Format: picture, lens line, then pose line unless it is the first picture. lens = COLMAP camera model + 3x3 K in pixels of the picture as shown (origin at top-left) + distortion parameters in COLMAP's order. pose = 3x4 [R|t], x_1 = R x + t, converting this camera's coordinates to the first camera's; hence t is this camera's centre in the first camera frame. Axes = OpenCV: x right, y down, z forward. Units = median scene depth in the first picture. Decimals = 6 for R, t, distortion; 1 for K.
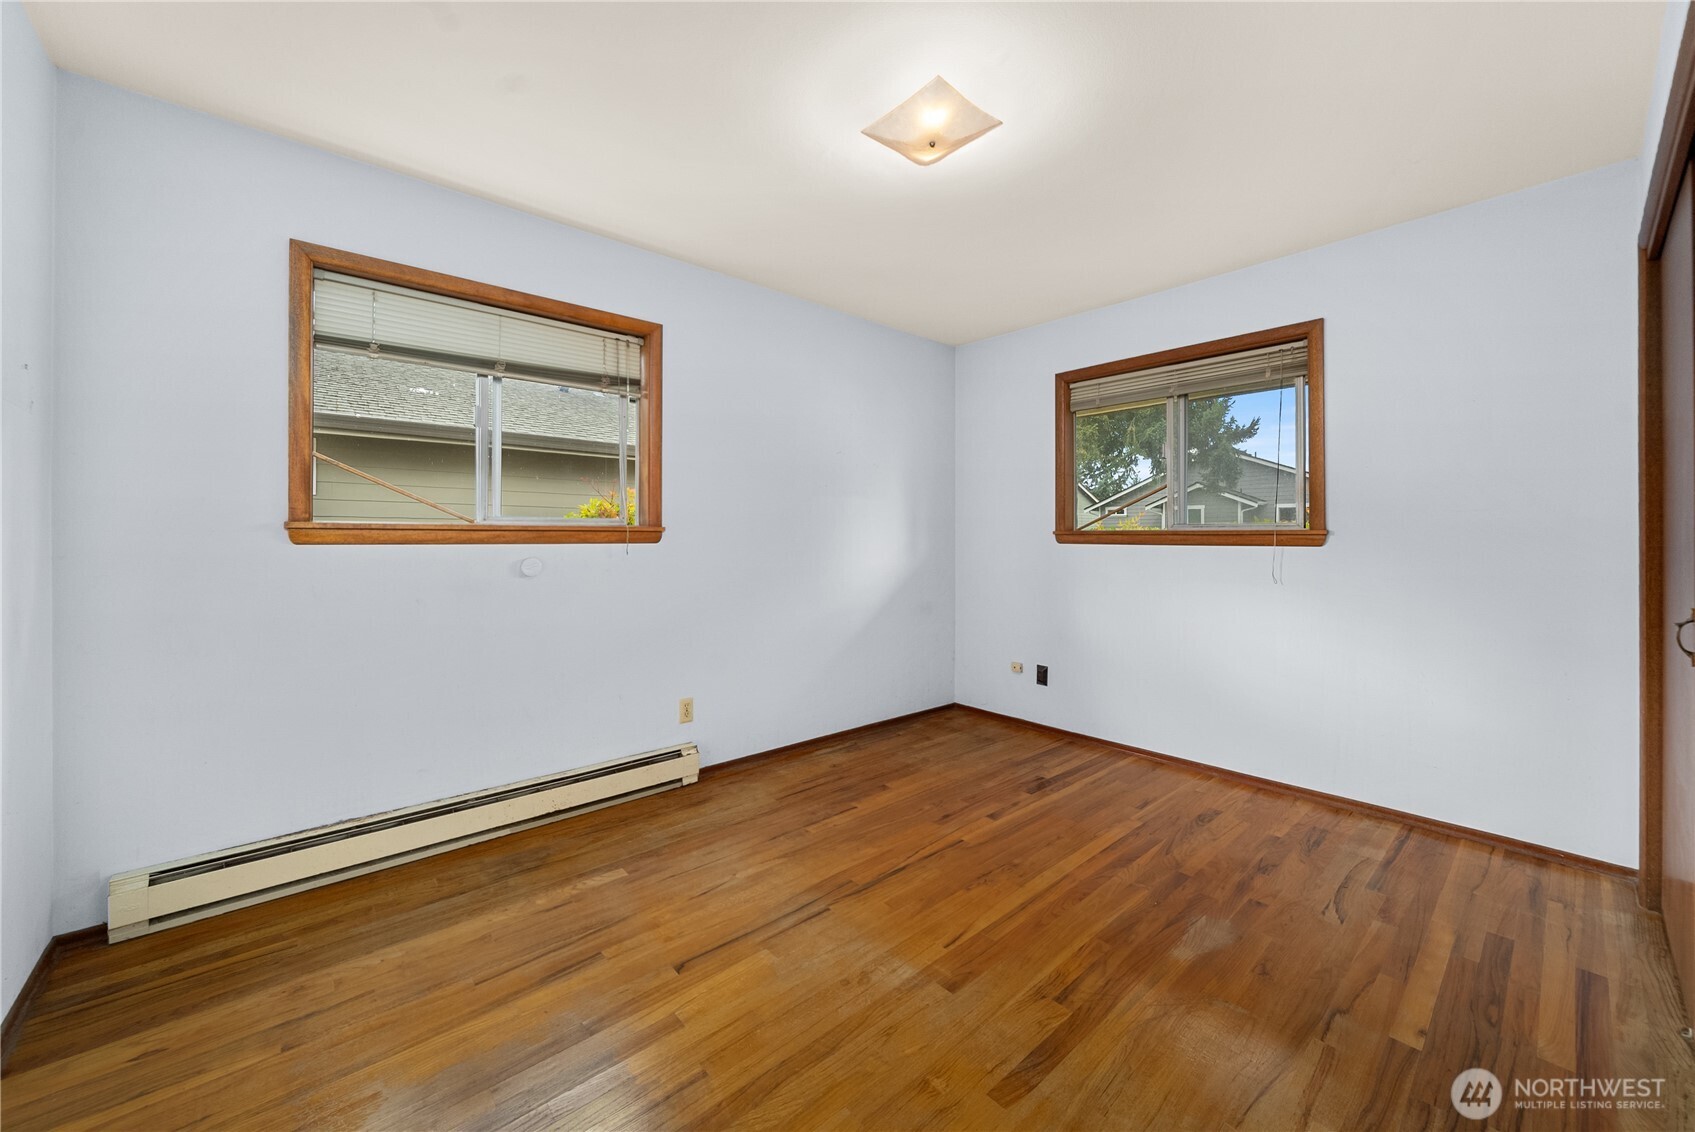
lens RADIAL K [[653.0, 0, 847.9], [0, 653.0, 537.8], [0, 0, 1]] dist [-0.000651, -0.000167]
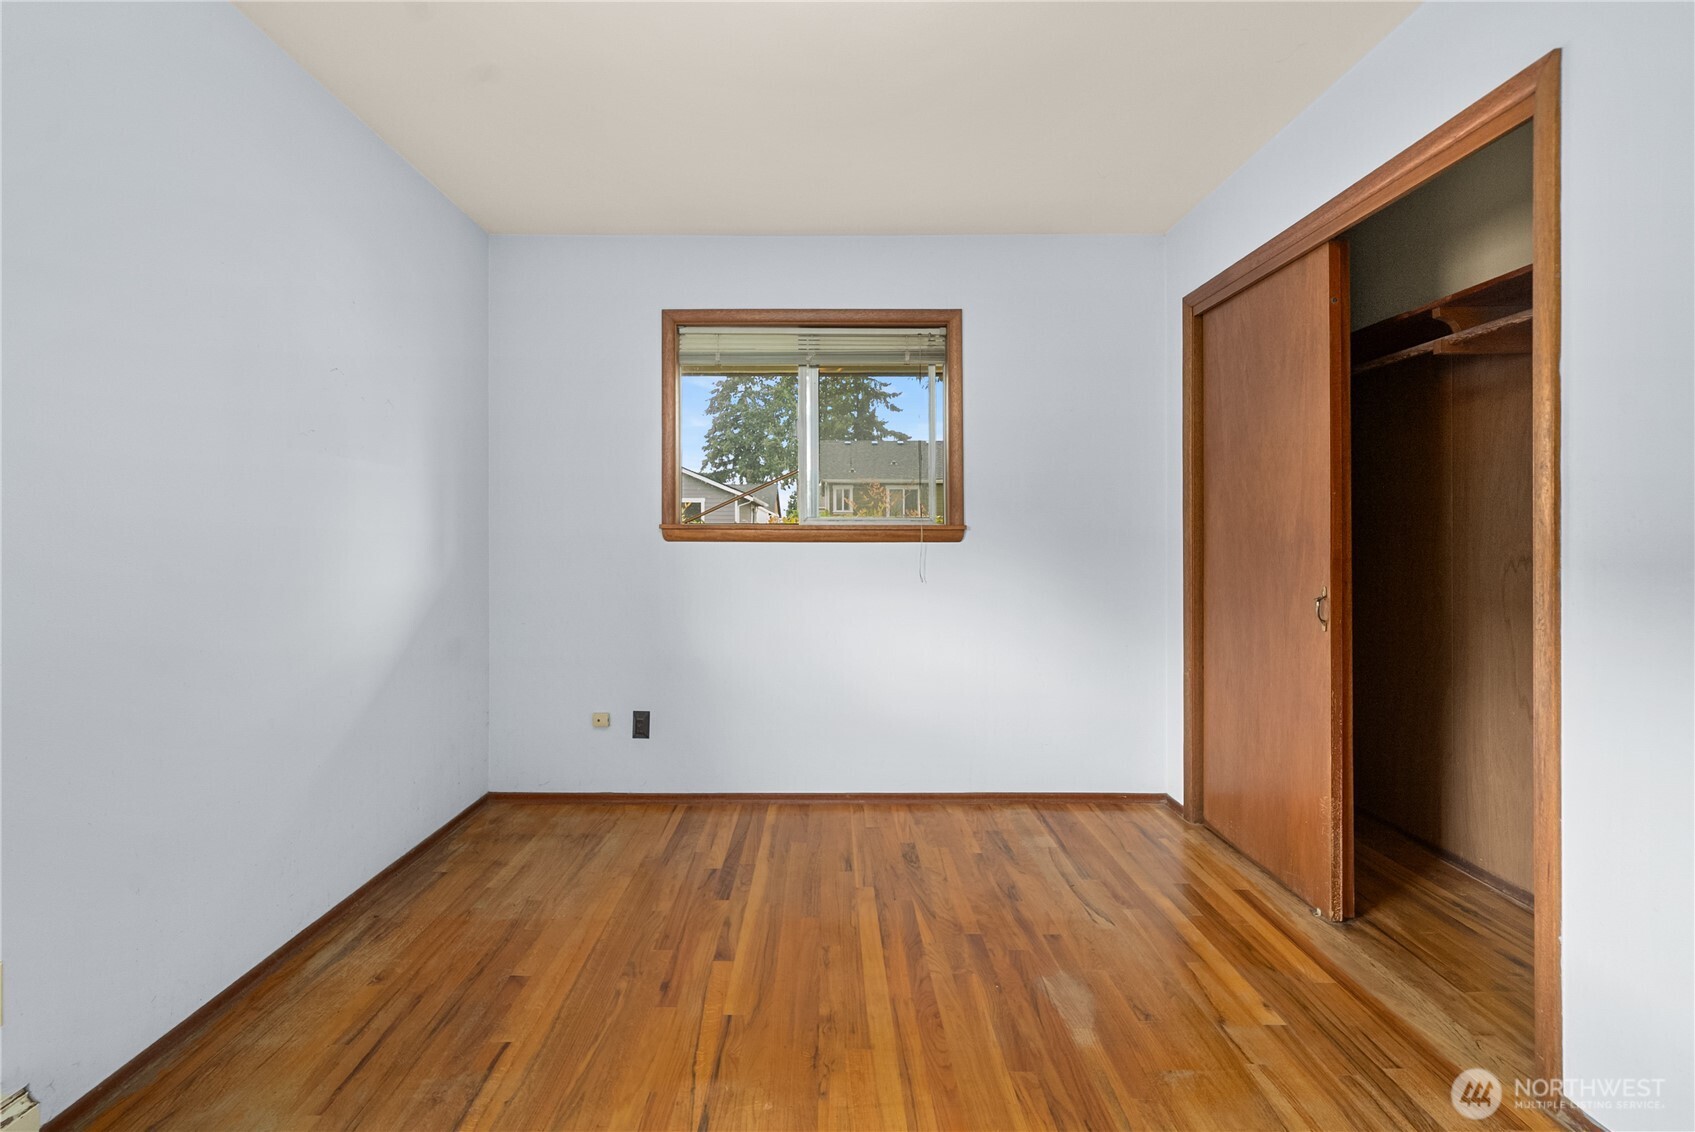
lens RADIAL K [[770.7, 0, 840.3], [0, 770.7, 538.0], [0, 0, 1]] dist [-0.000630, -0.000728]
pose [[0.660681, -0.003256, 0.750660, -0.256728], [0.000676, 0.999993, 0.003743, 0.002236], [-0.750667, -0.001966, 0.660678, 0.362976]]
